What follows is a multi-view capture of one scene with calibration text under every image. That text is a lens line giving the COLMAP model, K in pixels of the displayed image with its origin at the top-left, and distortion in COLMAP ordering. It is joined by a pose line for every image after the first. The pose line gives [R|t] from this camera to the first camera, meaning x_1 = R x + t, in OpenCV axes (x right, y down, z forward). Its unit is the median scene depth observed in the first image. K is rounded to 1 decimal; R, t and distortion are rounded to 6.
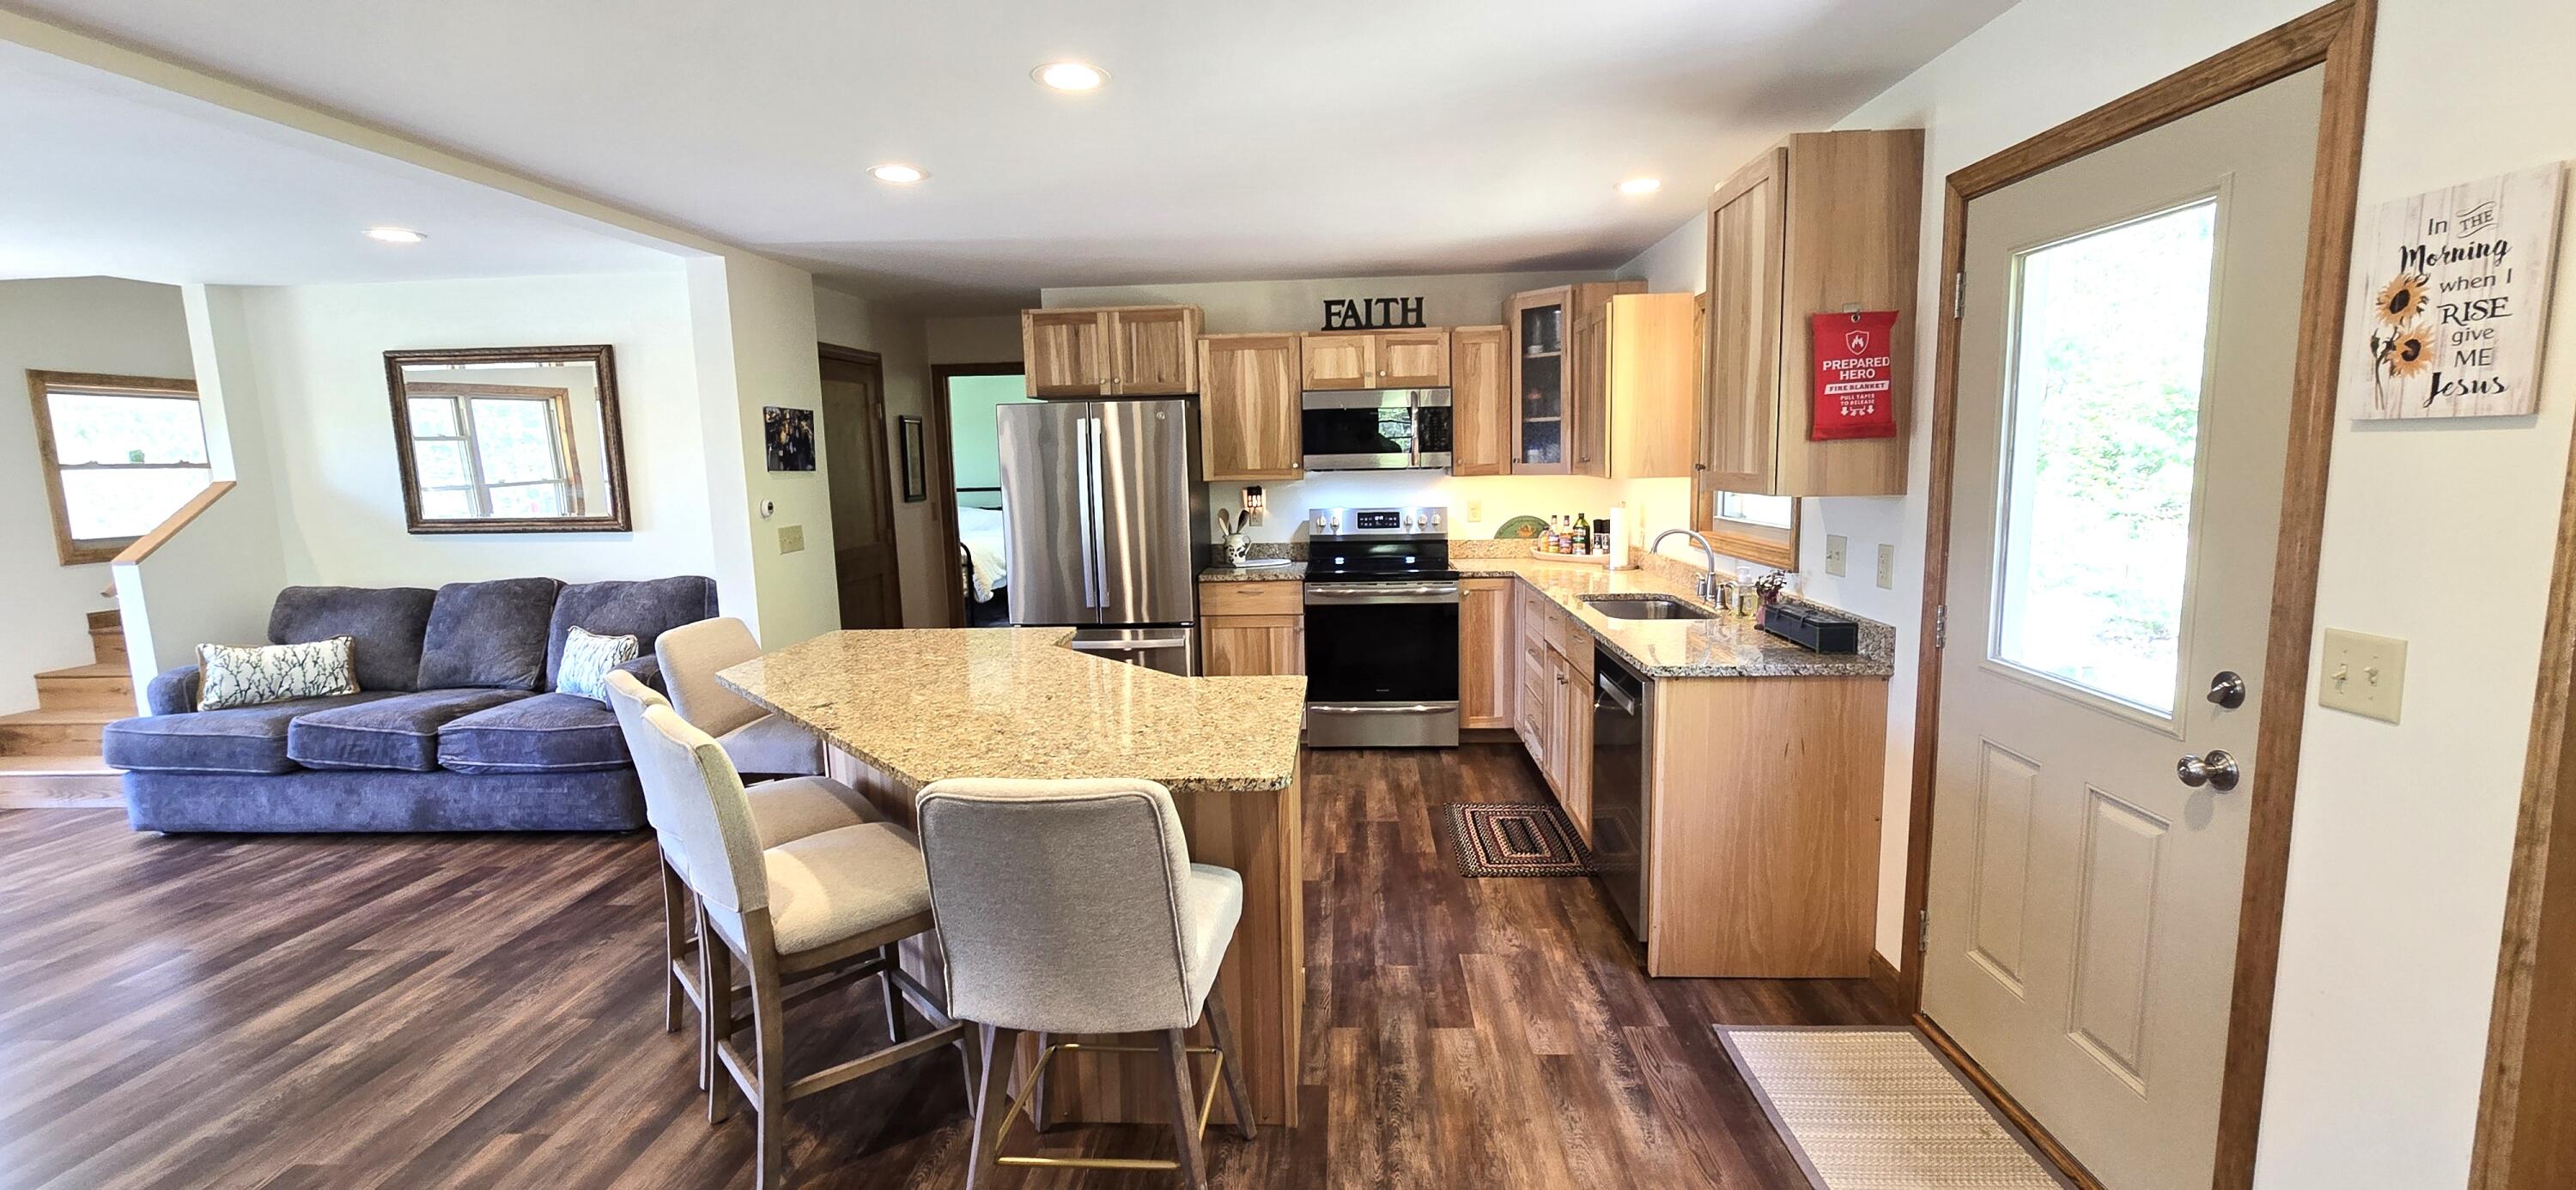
lens RADIAL K [[1052.2, 0, 1284.7], [0, 1052.2, 590.4], [0, 0, 1]] dist [-0.011942, 0.003625]
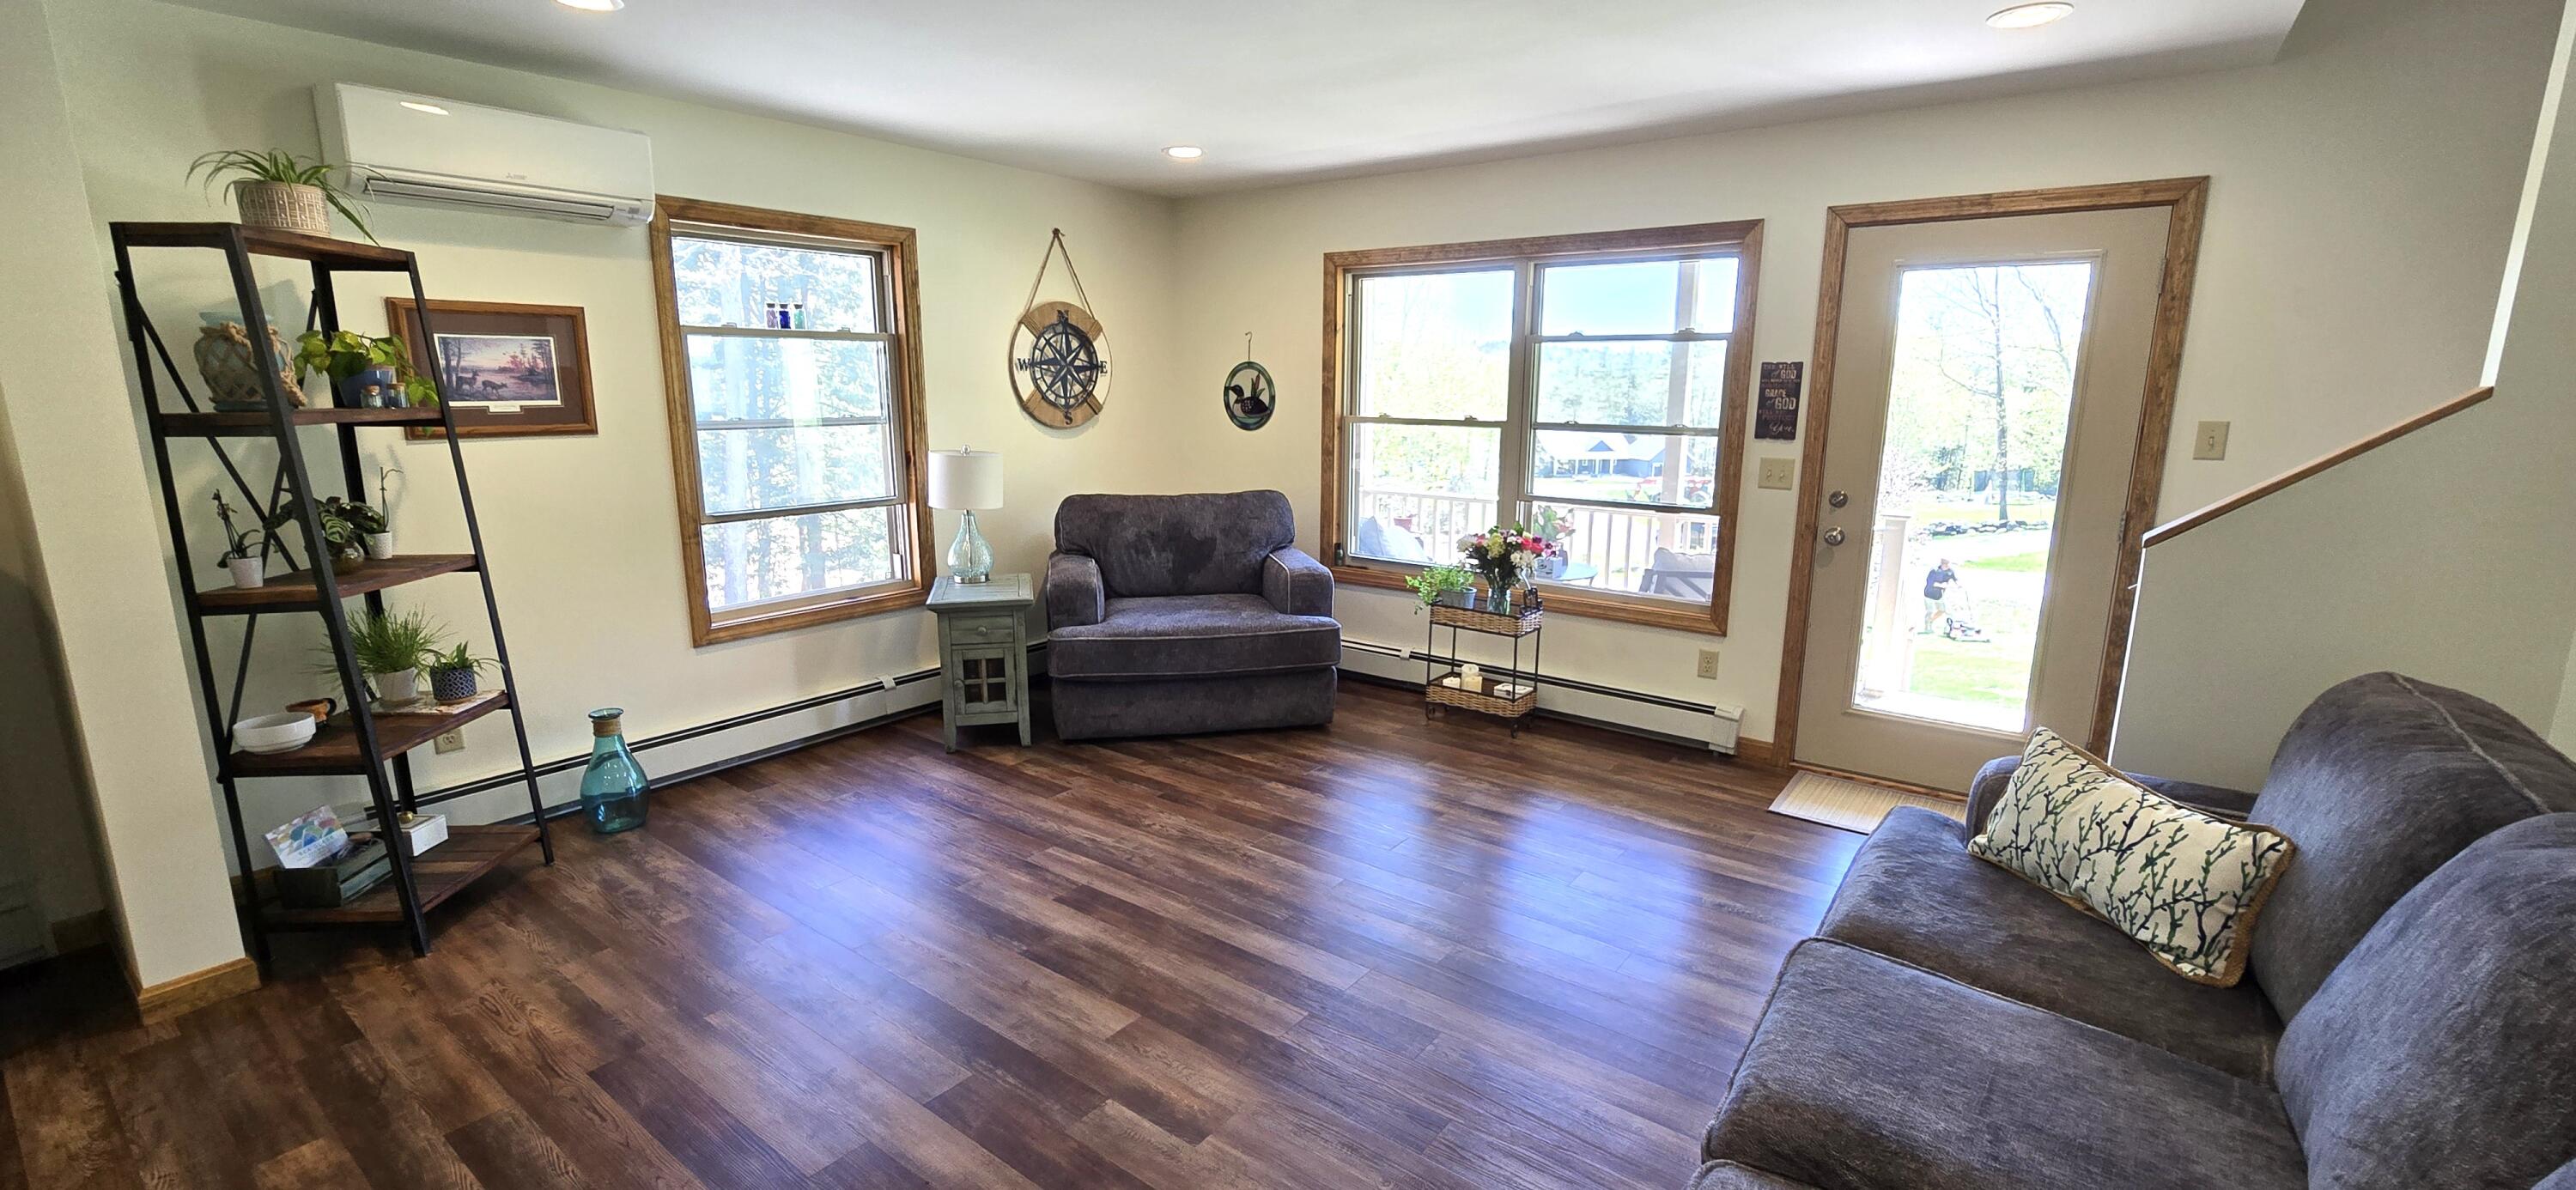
lens RADIAL K [[1064.4, 0, 1293.3], [0, 1064.4, 593.3], [0, 0, 1]] dist [-0.002336, 0.000004]
pose [[-0.555906, 0.184870, -0.810426, -0.429282], [-0.103169, 0.952072, 0.287950, -0.104529], [0.824818, 0.243684, -0.510190, 0.881058]]
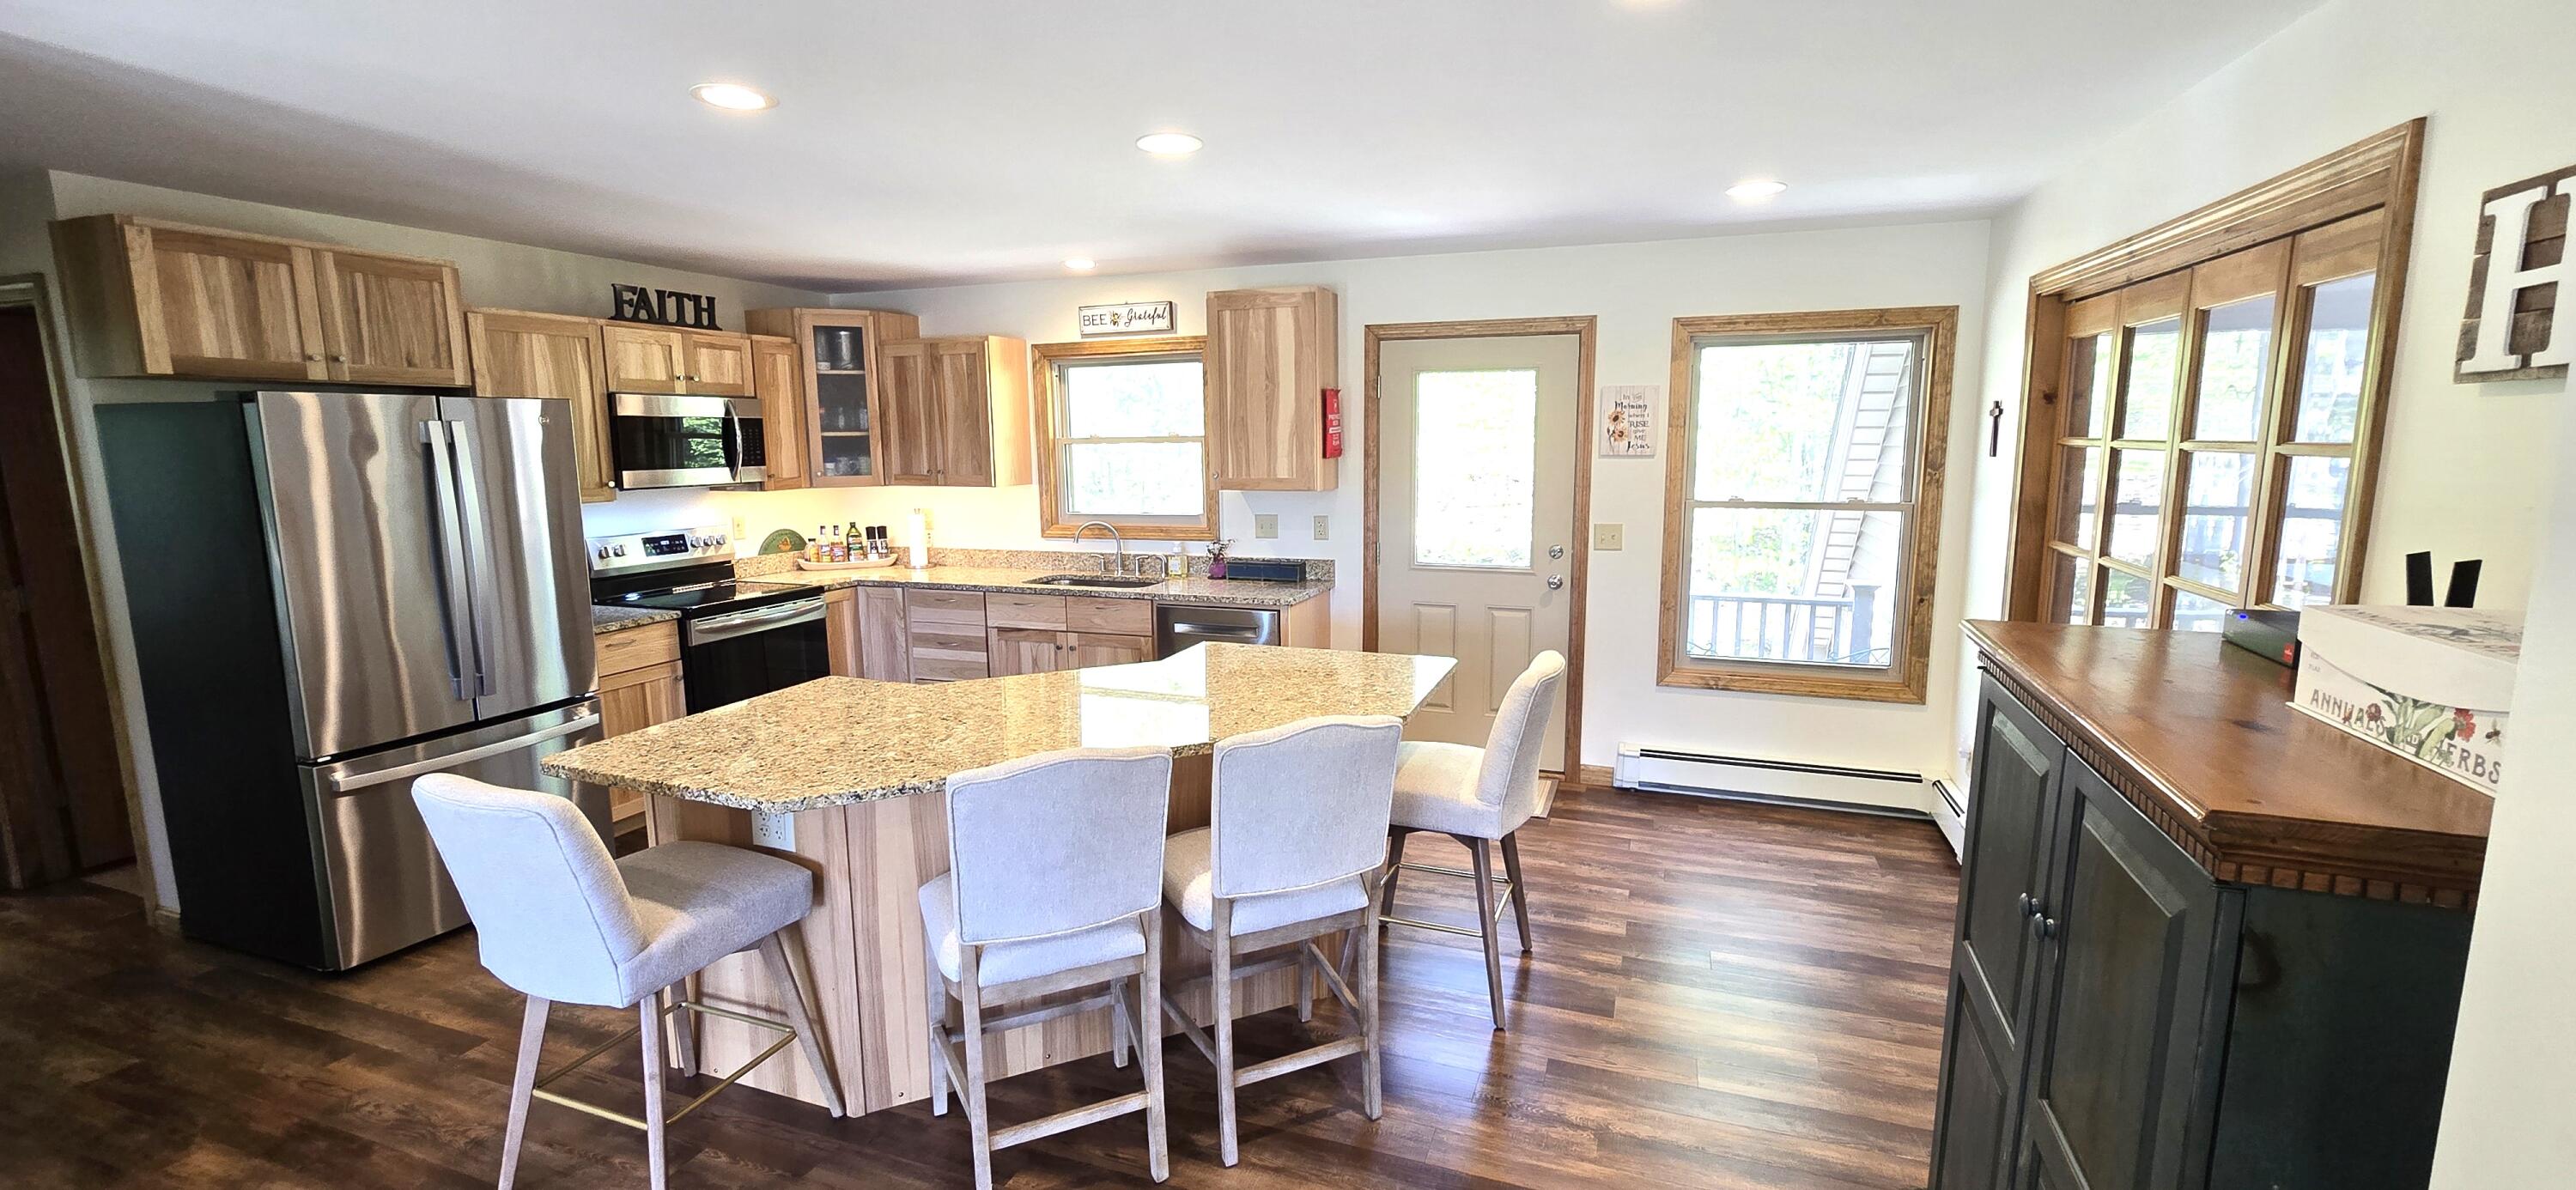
lens RADIAL K [[1064.4, 0, 1293.3], [0, 1064.4, 593.3], [0, 0, 1]] dist [-0.002336, 0.000004]
pose [[0.291038, -0.121264, 0.948995, -0.691051], [0.126111, 0.988142, 0.087590, -0.045324], [-0.948363, 0.094187, 0.302879, 0.288608]]
